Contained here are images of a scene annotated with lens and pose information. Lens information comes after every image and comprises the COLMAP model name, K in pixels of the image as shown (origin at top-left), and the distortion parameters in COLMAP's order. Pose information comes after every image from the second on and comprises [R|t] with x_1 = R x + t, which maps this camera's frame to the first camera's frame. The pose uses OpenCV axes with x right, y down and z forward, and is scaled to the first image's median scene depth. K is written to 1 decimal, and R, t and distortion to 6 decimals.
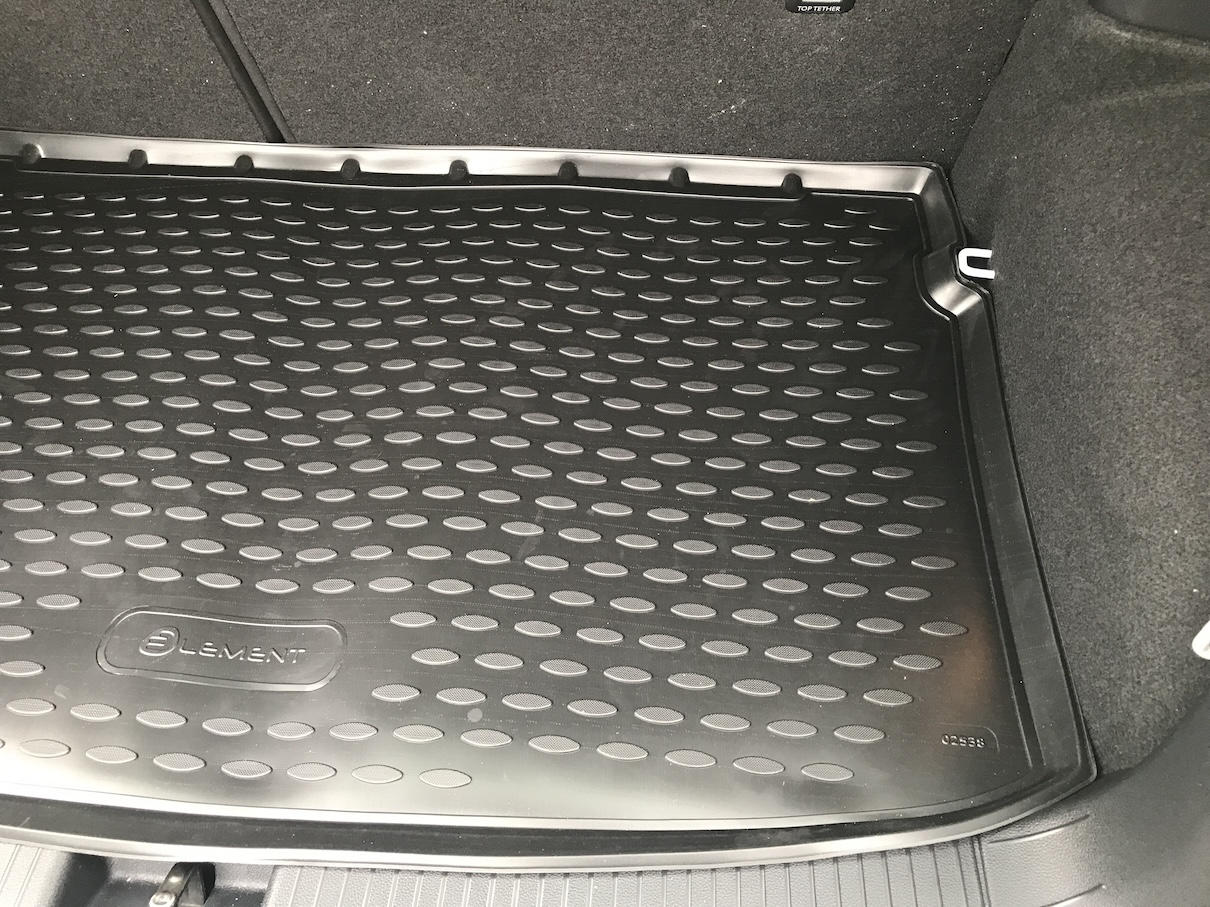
lens RADIAL K [[969.0, 0, 605.0], [0, 969.0, 453.5], [0, 0, 1]] dist [0.007494, -0.010493]
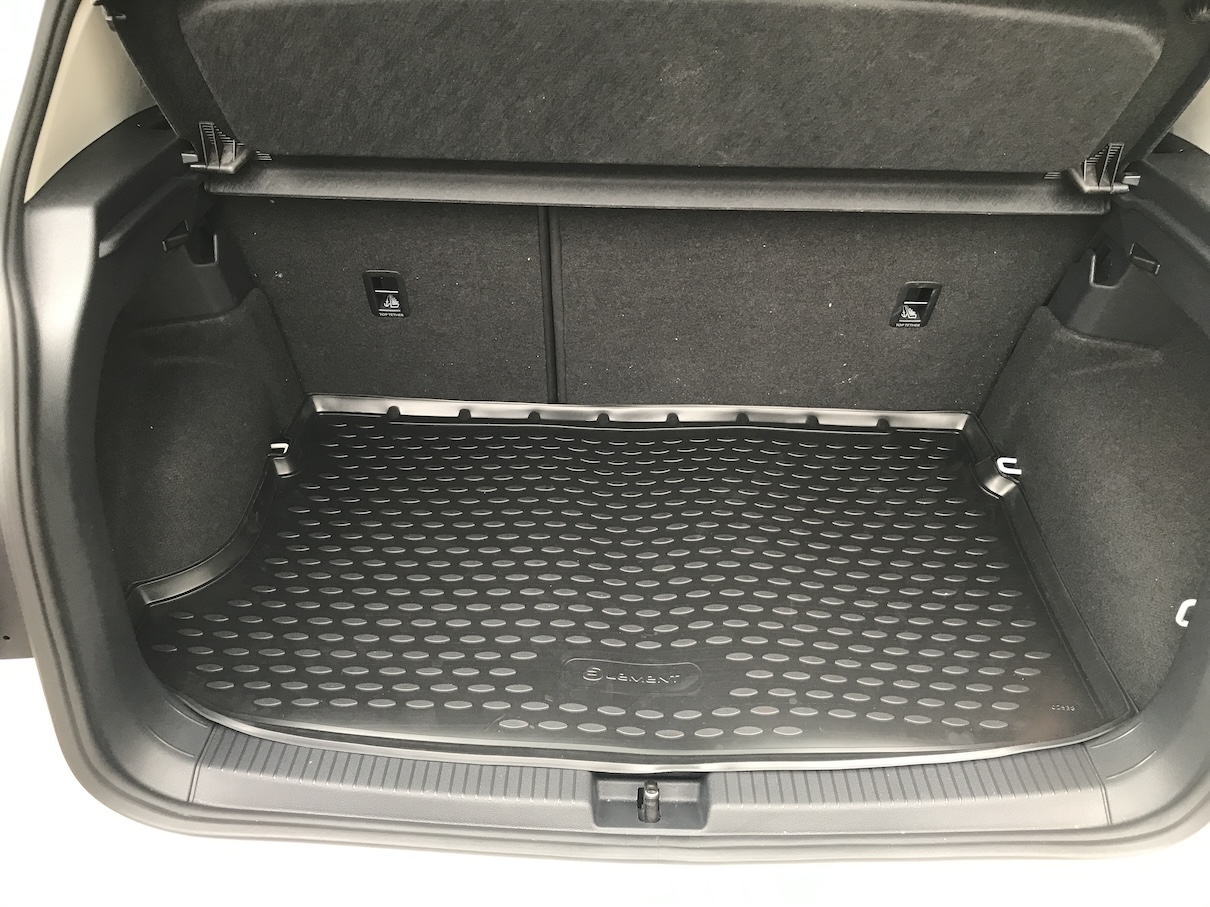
lens RADIAL K [[963.3, 0, 605.0], [0, 963.3, 453.5], [0, 0, 1]] dist [-0.029396, -0.006726]
pose [[0.998429, -0.011662, 0.054801, -0.388767], [0.026544, 0.959819, -0.279360, 0.218477], [-0.049341, 0.280376, 0.958621, -0.532891]]
